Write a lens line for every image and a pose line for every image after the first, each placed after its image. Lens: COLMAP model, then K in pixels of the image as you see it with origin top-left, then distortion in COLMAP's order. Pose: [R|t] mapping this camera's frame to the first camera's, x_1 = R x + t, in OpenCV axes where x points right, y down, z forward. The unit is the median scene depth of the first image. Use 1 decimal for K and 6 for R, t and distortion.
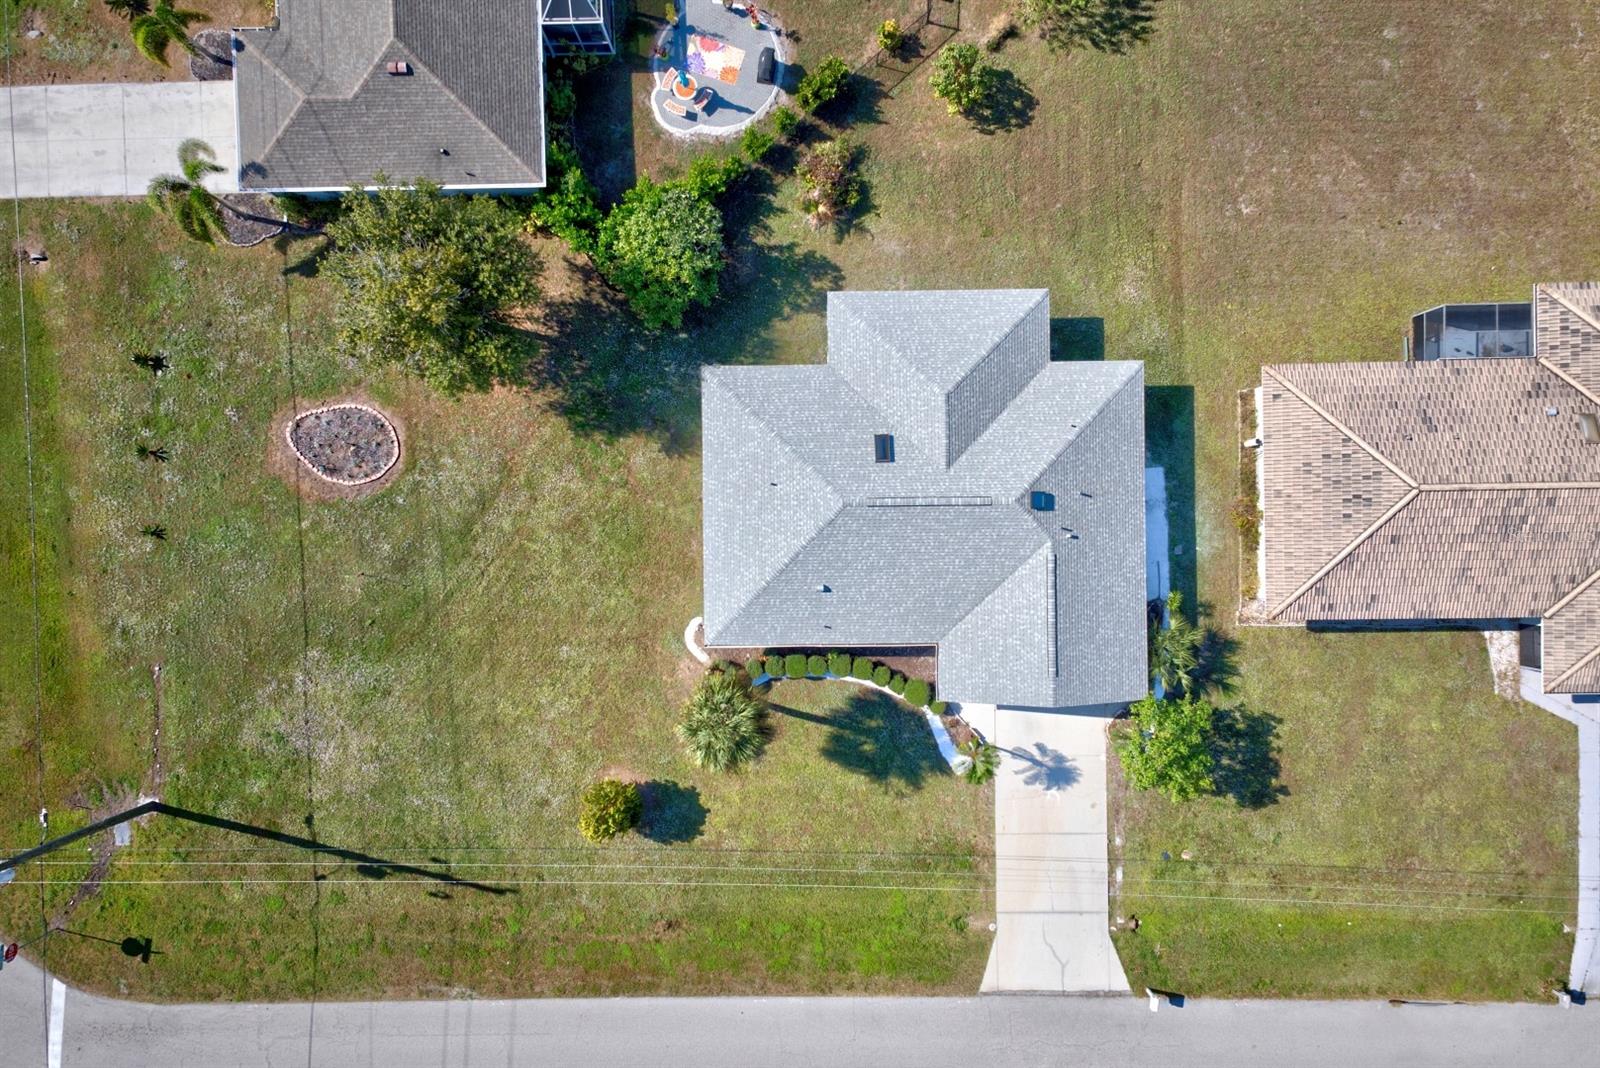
lens RADIAL K [[1067.1, 0, 800.0], [0, 1067.1, 534.0], [0, 0, 1]] dist [0.054503, -0.016595]
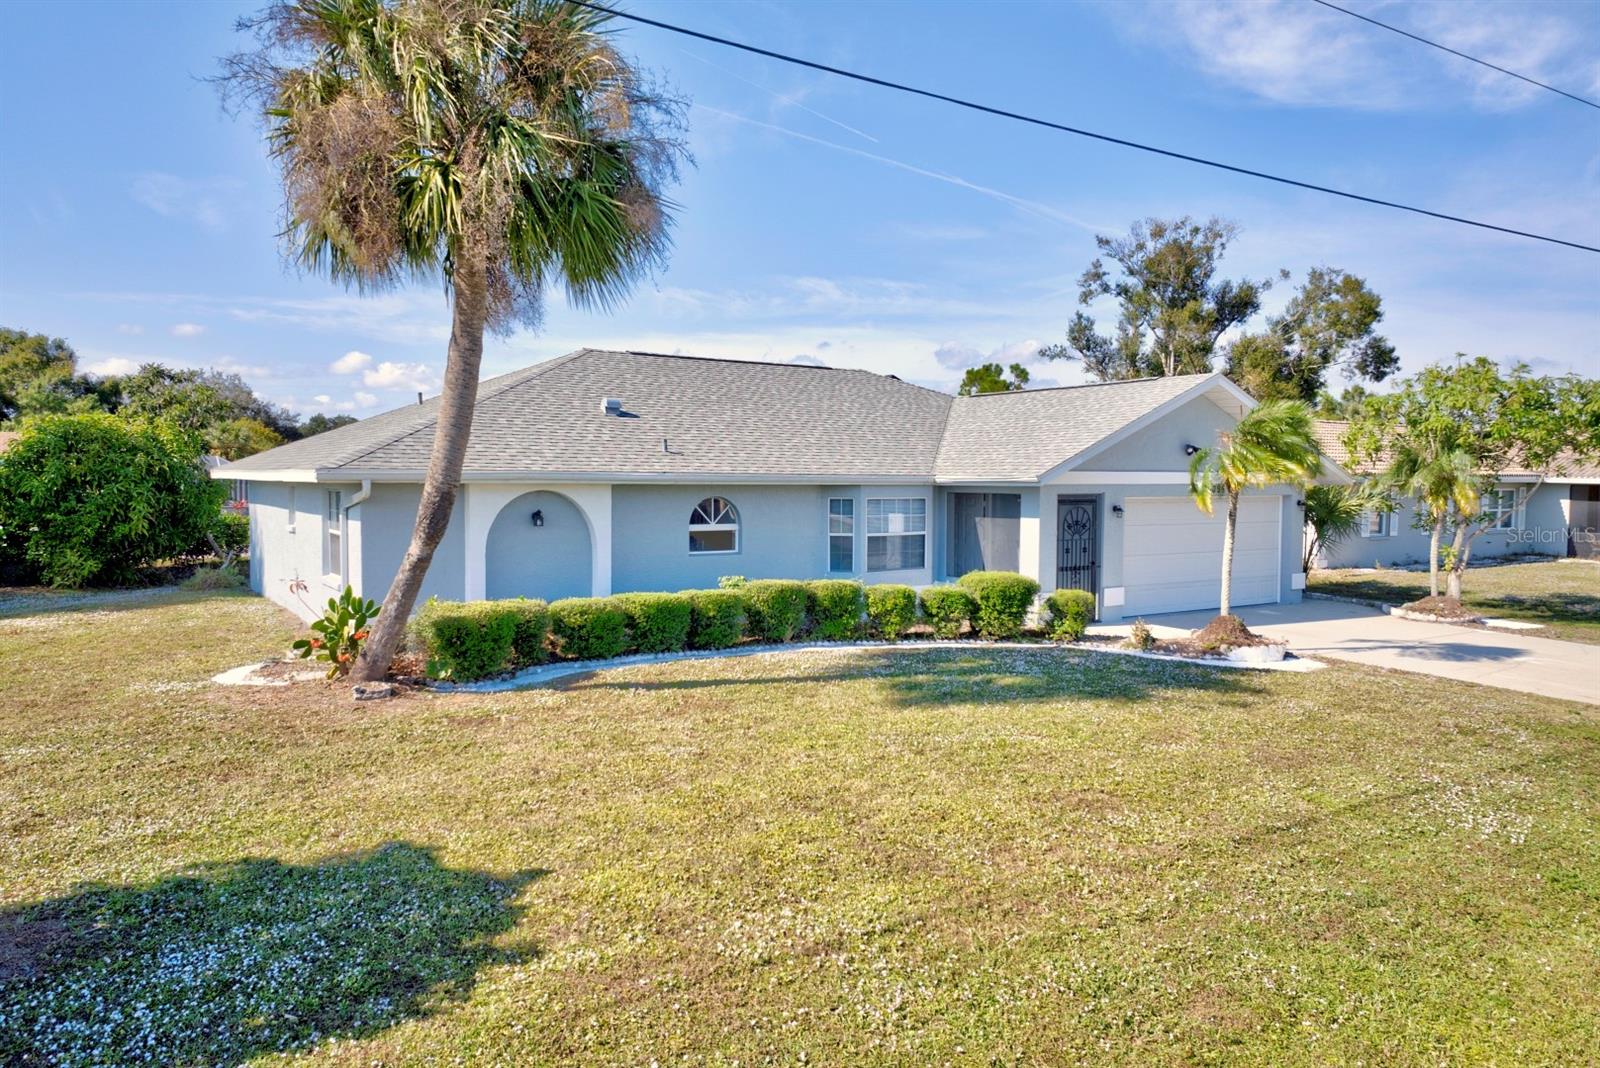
lens RADIAL K [[1067.1, 0, 800.0], [0, 1067.1, 534.0], [0, 0, 1]] dist [0.054503, -0.016595]
pose [[0.833920, -0.018967, 0.551559, -0.132162], [0.551735, 0.051961, -0.832399, 0.395332], [-0.012871, 0.998469, 0.053796, 0.946658]]
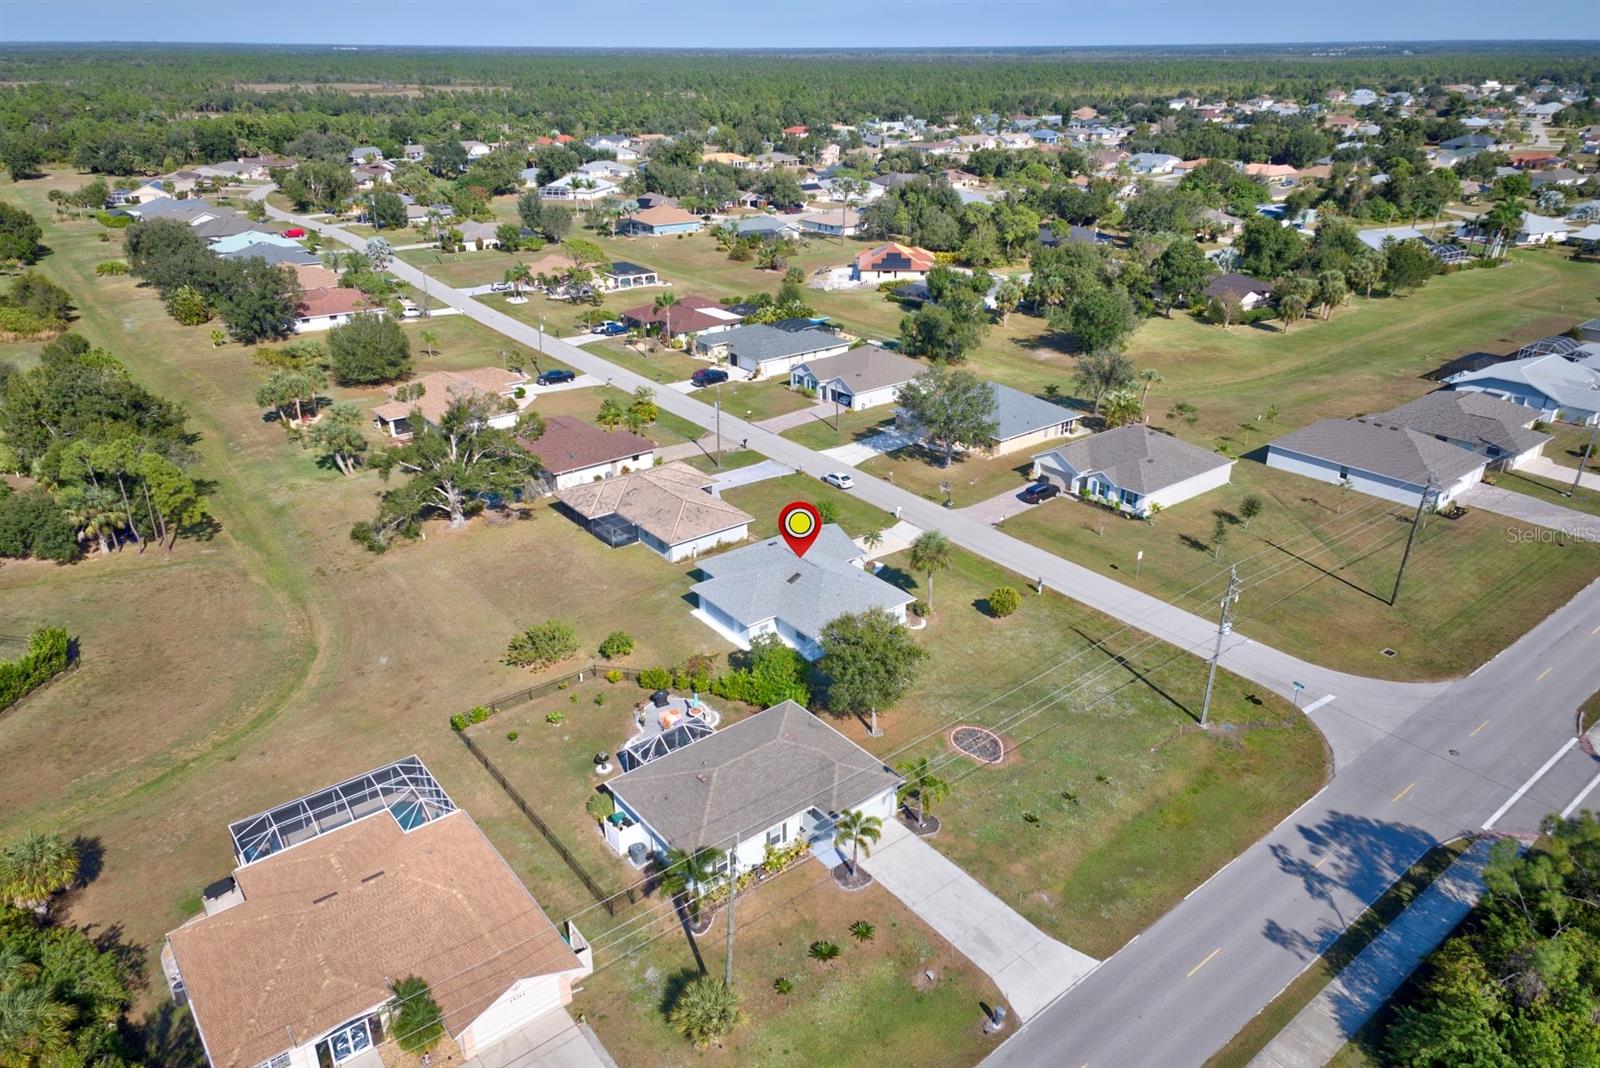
lens RADIAL K [[1067.1, 0, 800.0], [0, 1067.1, 534.0], [0, 0, 1]] dist [0.054503, -0.016595]
pose [[-0.608499, -0.319661, 0.726323, -1.381308], [0.793552, -0.247379, 0.555949, -1.169469], [0.001962, 0.914670, 0.404198, 0.016260]]
